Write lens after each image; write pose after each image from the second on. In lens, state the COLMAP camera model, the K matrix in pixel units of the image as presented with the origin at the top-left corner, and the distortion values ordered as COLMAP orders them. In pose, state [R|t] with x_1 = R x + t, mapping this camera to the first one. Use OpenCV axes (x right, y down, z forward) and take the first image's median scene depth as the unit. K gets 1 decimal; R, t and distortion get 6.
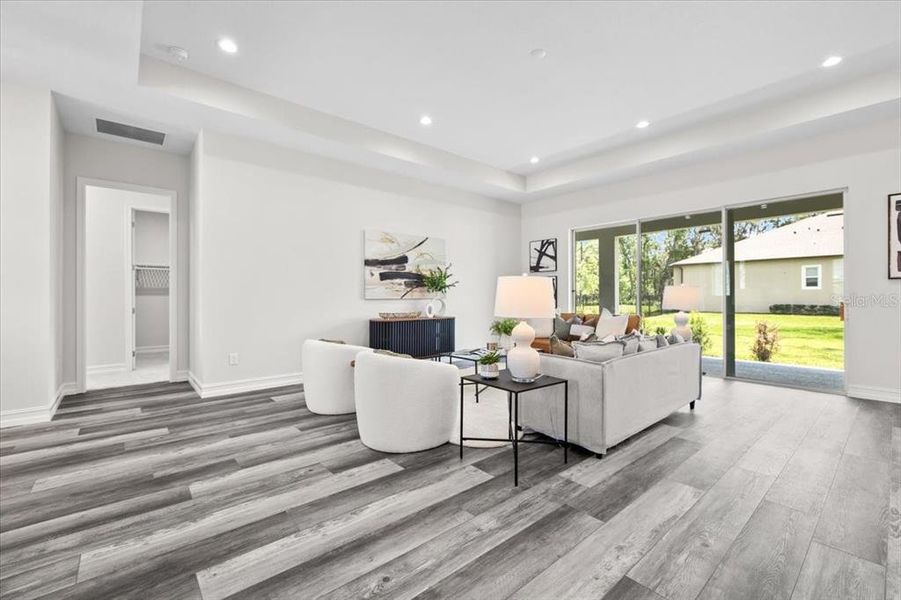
lens RADIAL K [[379.4, 0, 449.5], [0, 379.4, 298.5], [0, 0, 1]] dist [-0.011430, 0.000223]
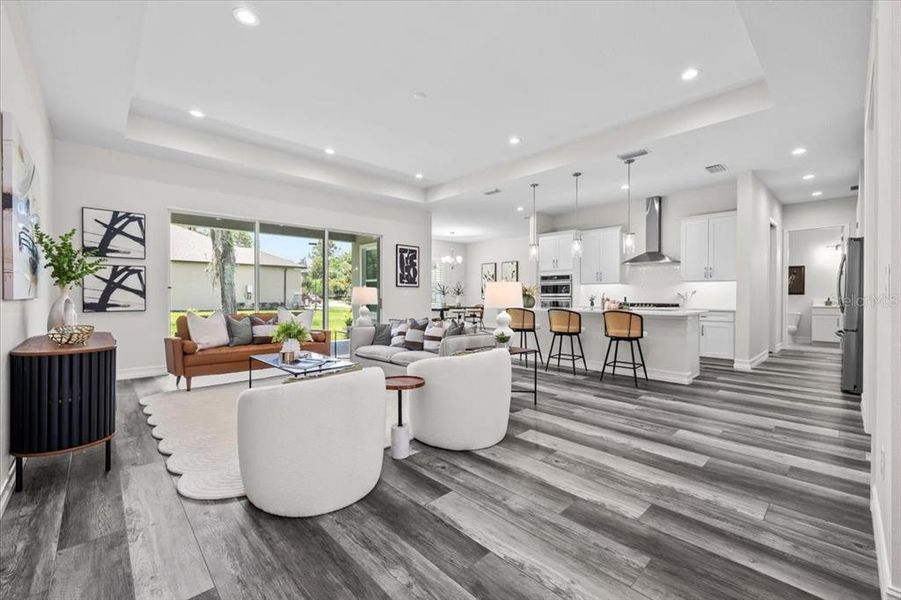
lens RADIAL K [[379.4, 0, 448.8], [0, 379.4, 298.2], [0, 0, 1]] dist [-0.011430, 0.000223]
pose [[-0.044726, -0.005214, 0.998986, -1.476063], [0.000556, 0.999986, 0.005244, -0.002286], [-0.998999, 0.000790, -0.044723, 1.422276]]
